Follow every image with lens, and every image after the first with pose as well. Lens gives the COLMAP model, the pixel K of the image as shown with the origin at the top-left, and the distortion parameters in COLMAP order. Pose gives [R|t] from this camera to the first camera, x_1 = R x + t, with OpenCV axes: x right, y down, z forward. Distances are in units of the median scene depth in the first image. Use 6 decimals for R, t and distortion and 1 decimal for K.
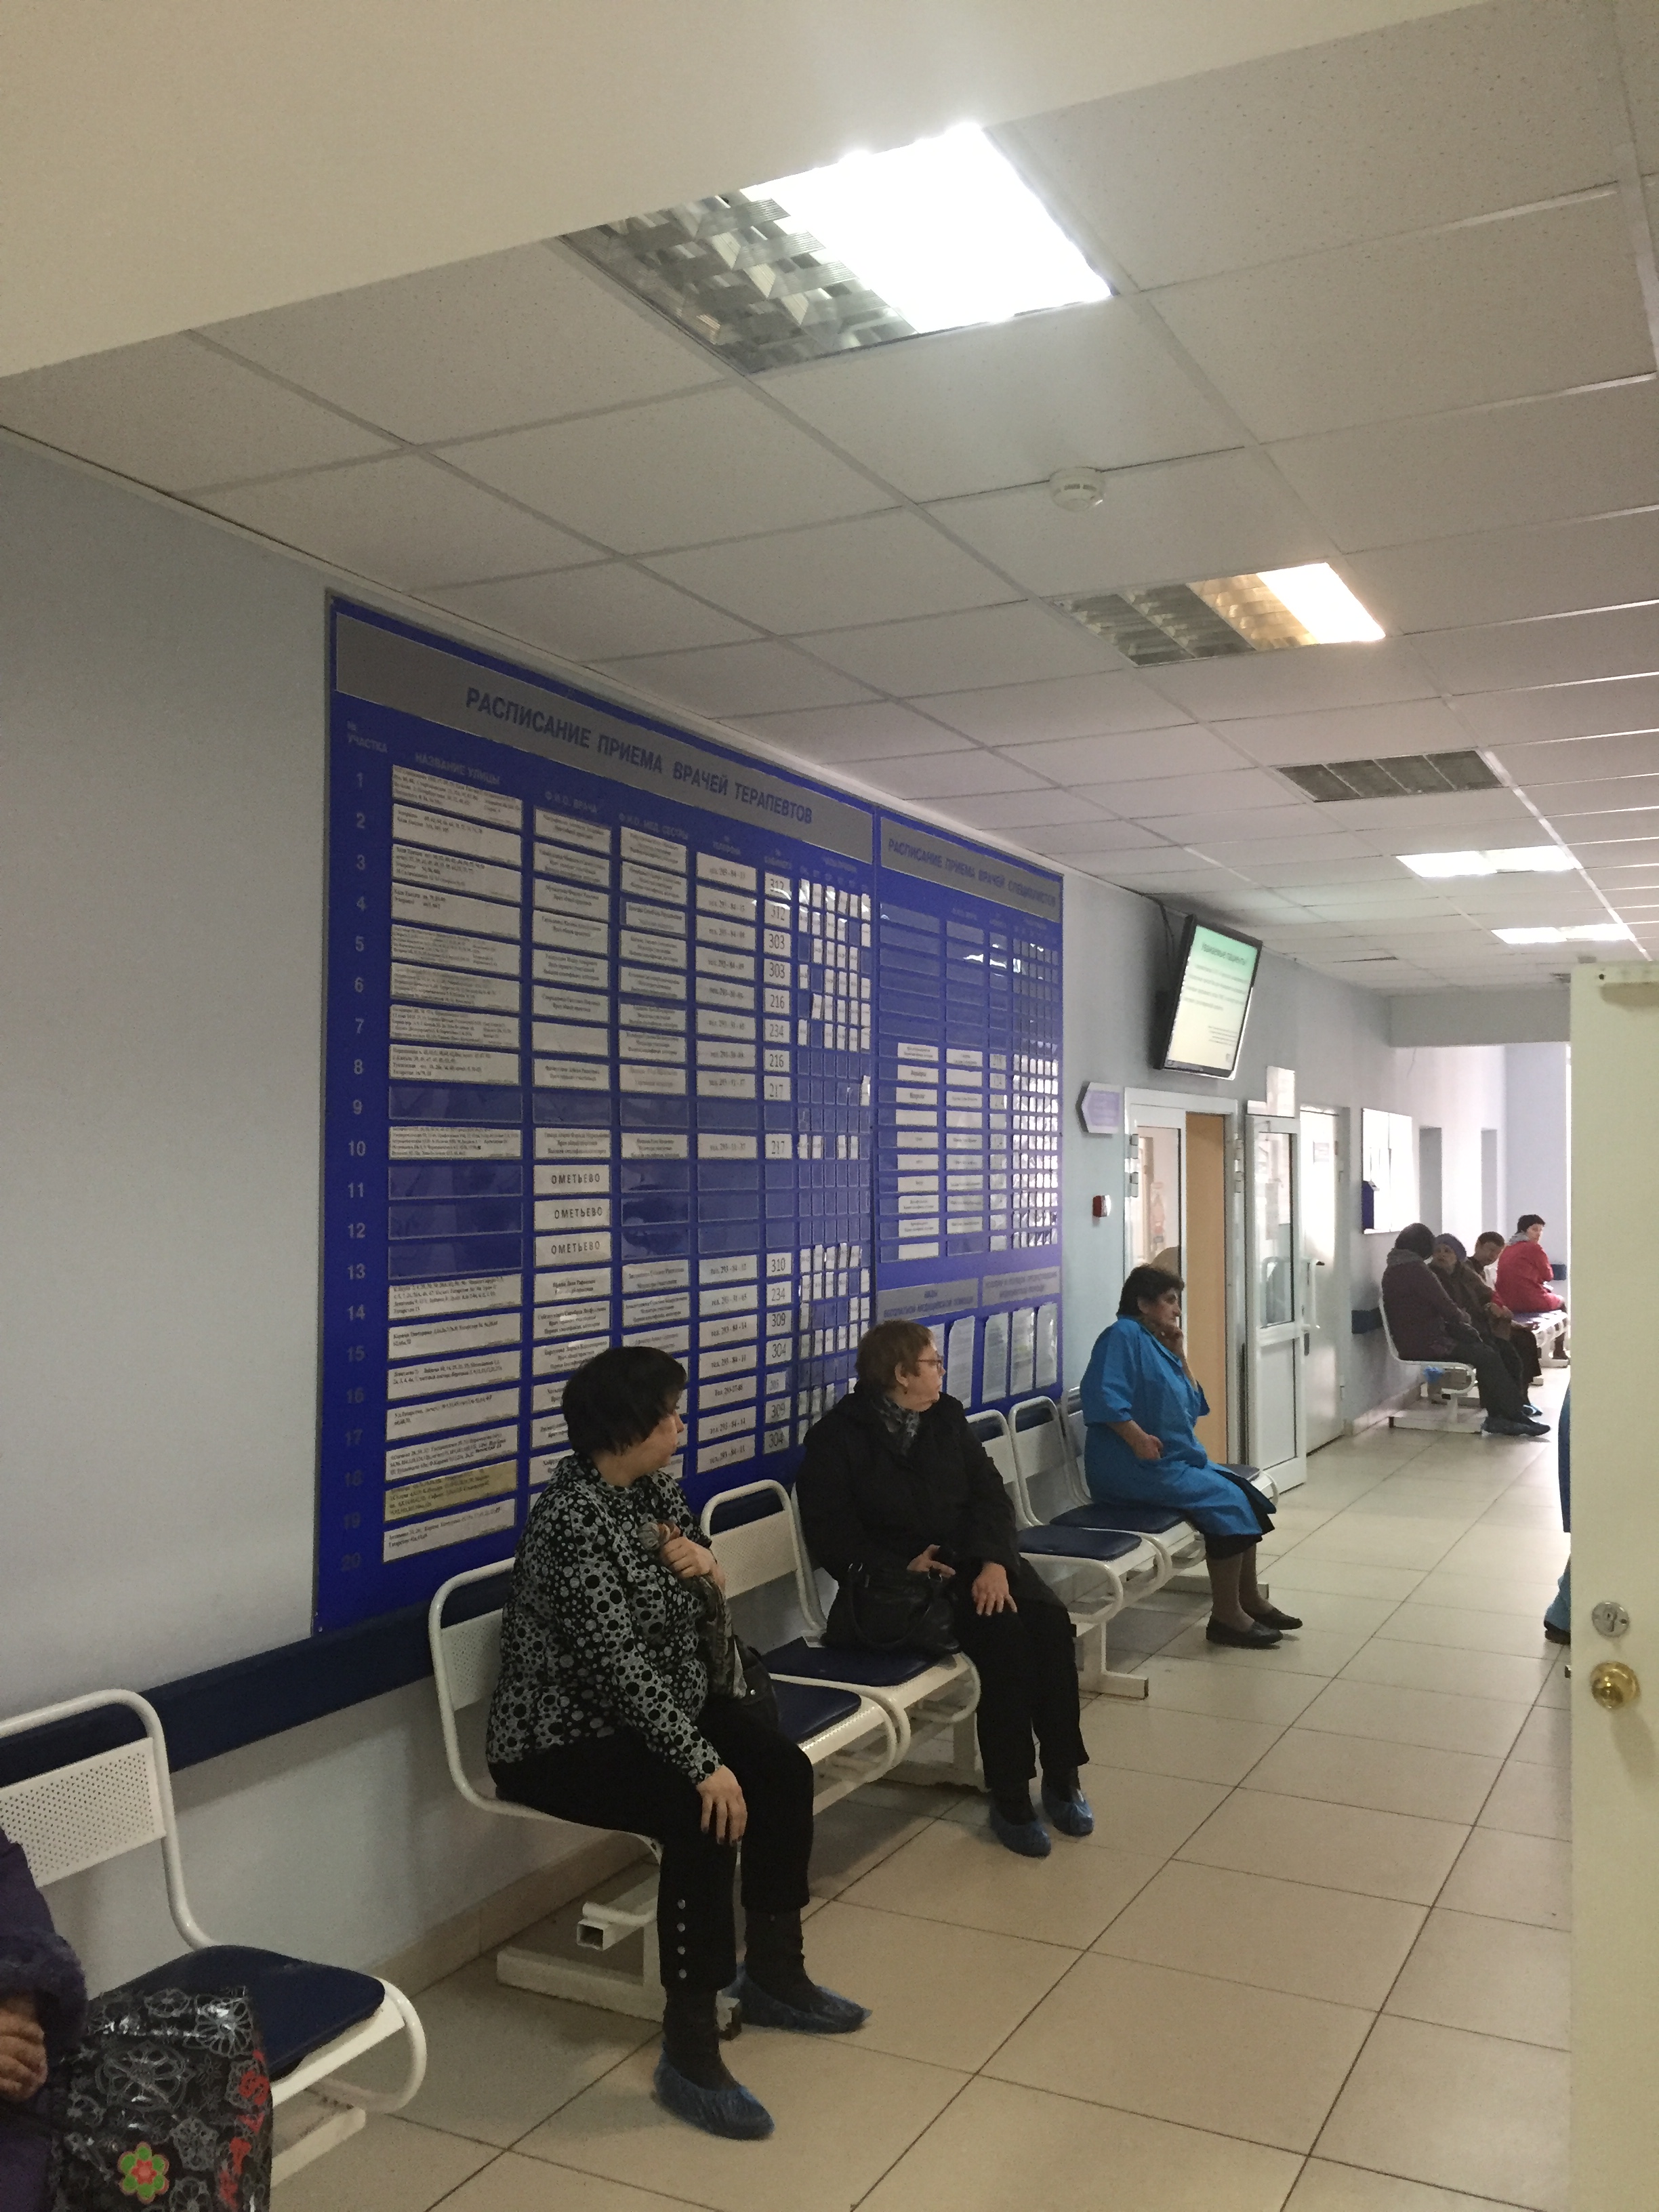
lens RADIAL K [[1895.6, 0, 829.5], [0, 1895.6, 1106.0], [0, 0, 1]] dist [0.104641, 0.008695]
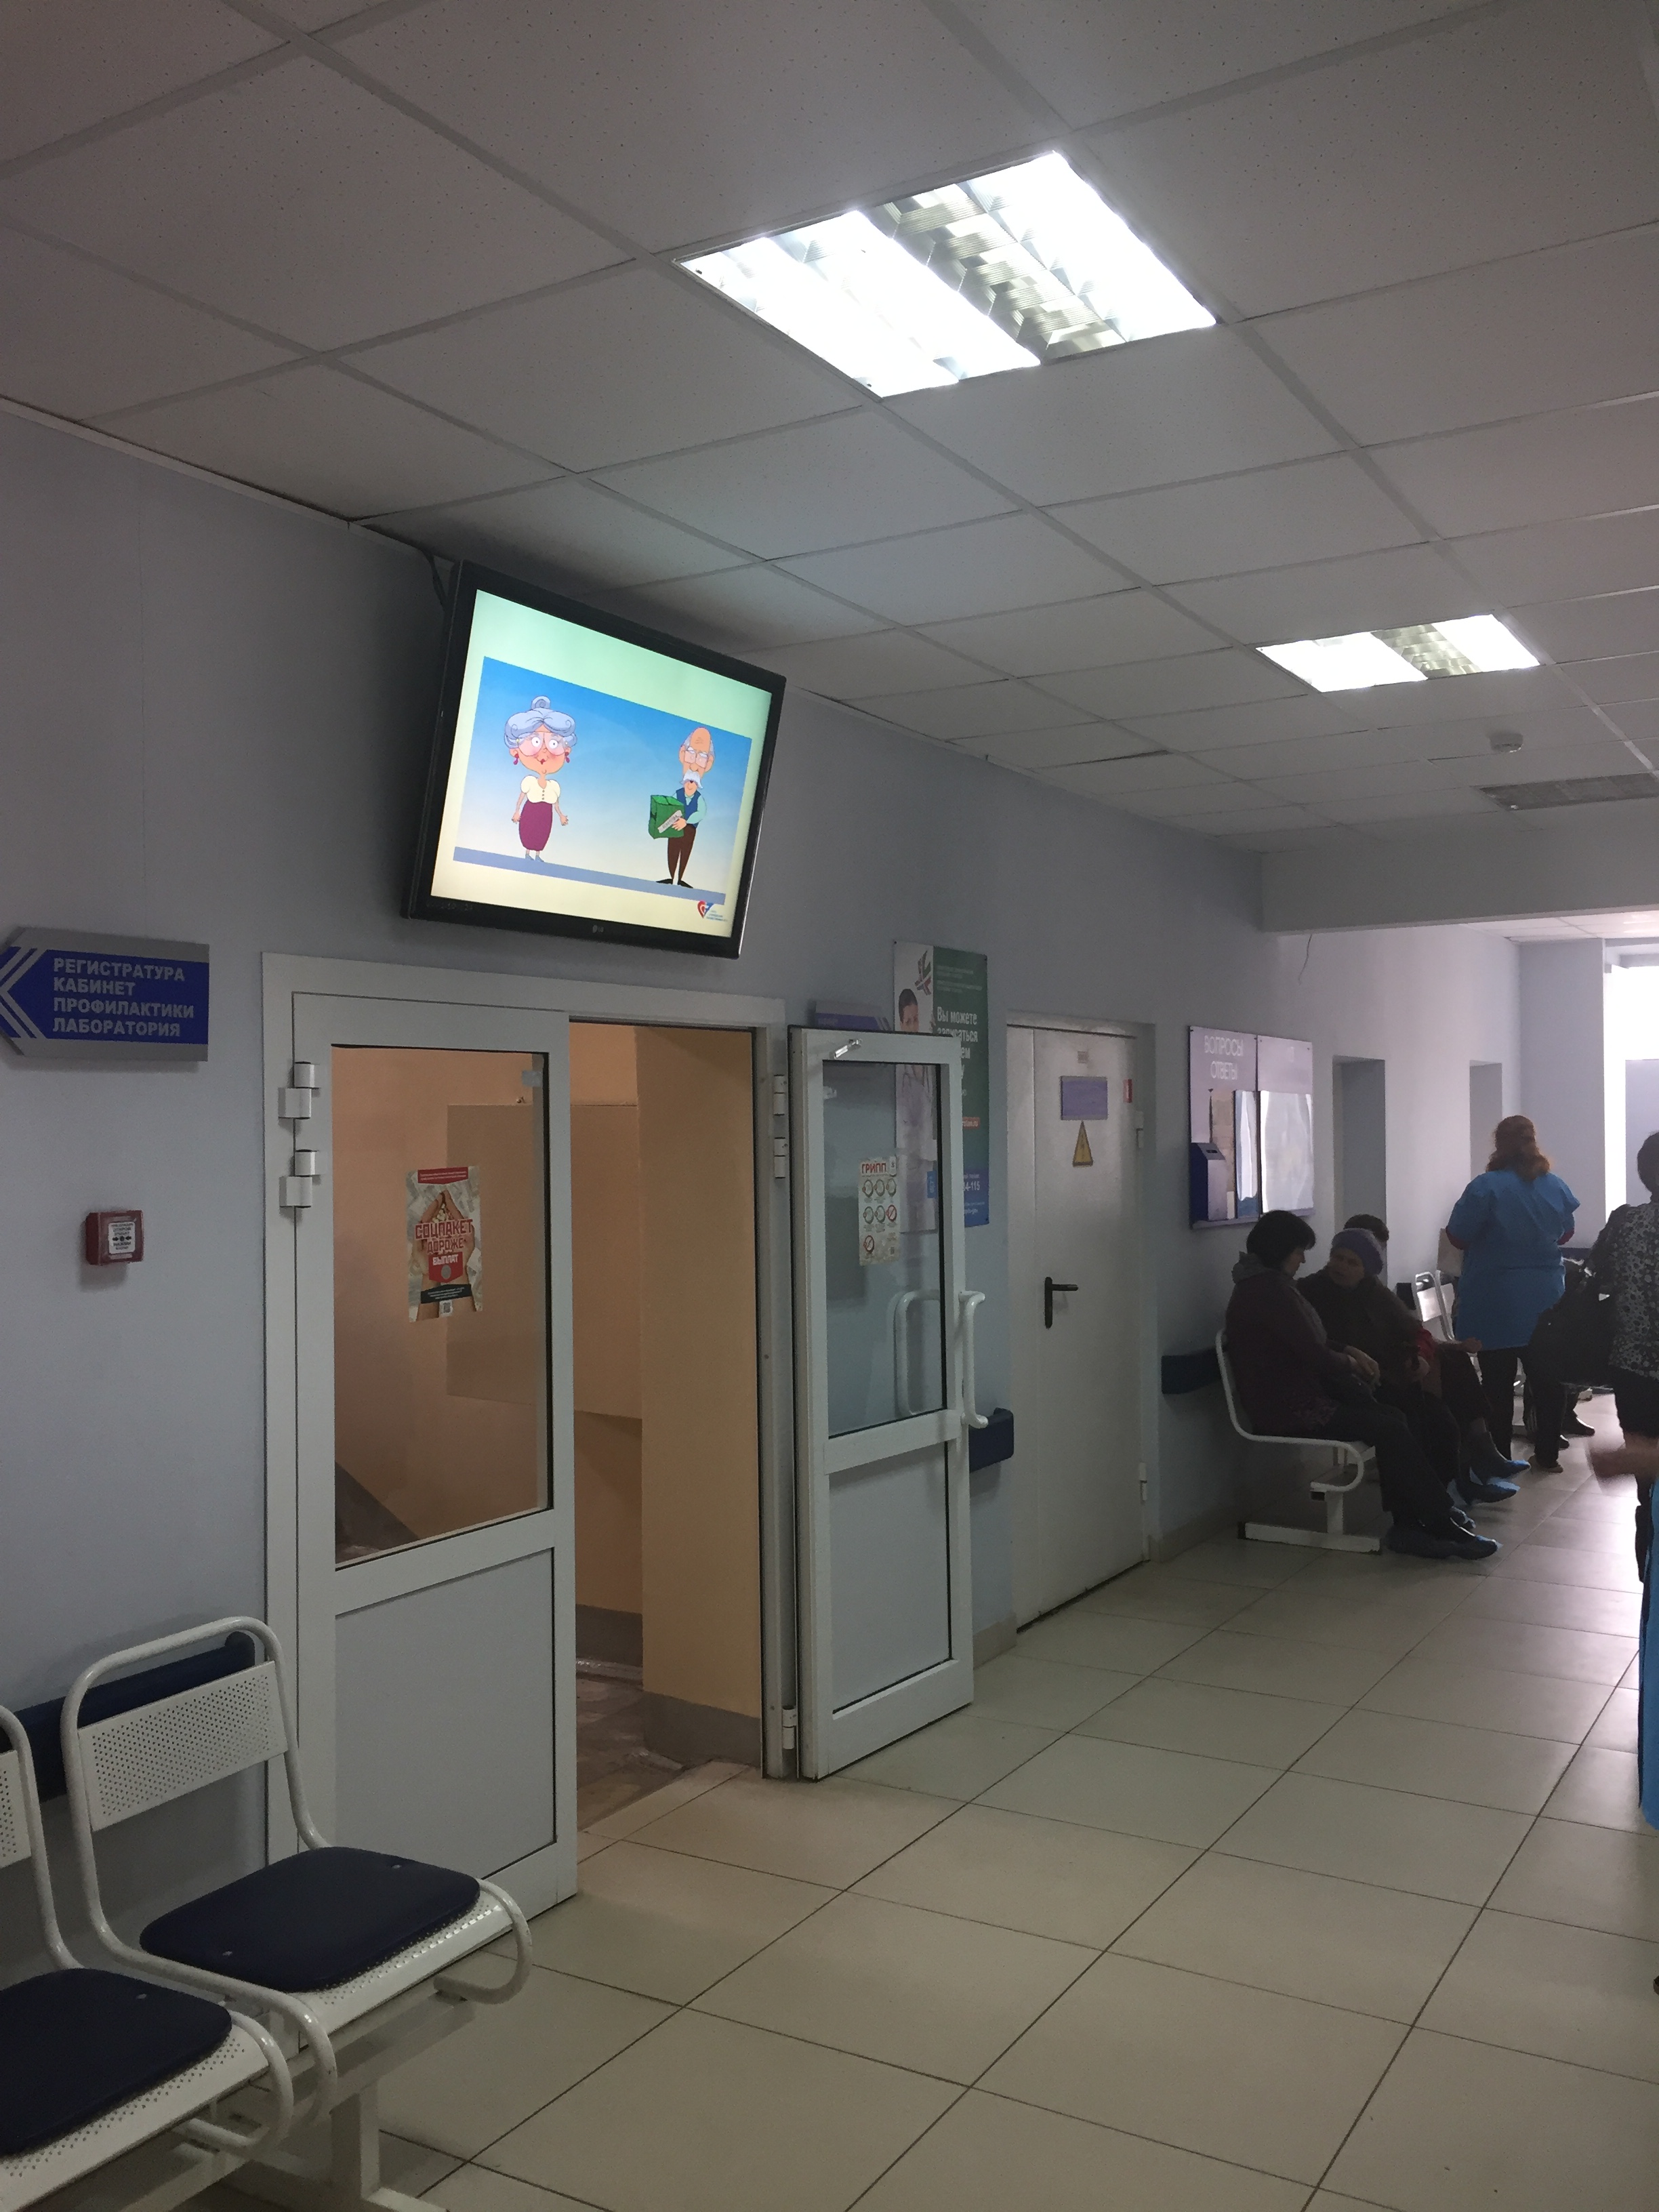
lens RADIAL K [[1639.1, 0, 829.5], [0, 1639.1, 1106.0], [0, 0, 1]] dist [0.085685, -0.247443]
pose [[0.992540, -0.013906, -0.121126, 0.180982], [0.016453, 0.999663, 0.020056, 0.010801], [0.120807, -0.021900, 0.992434, 0.358006]]
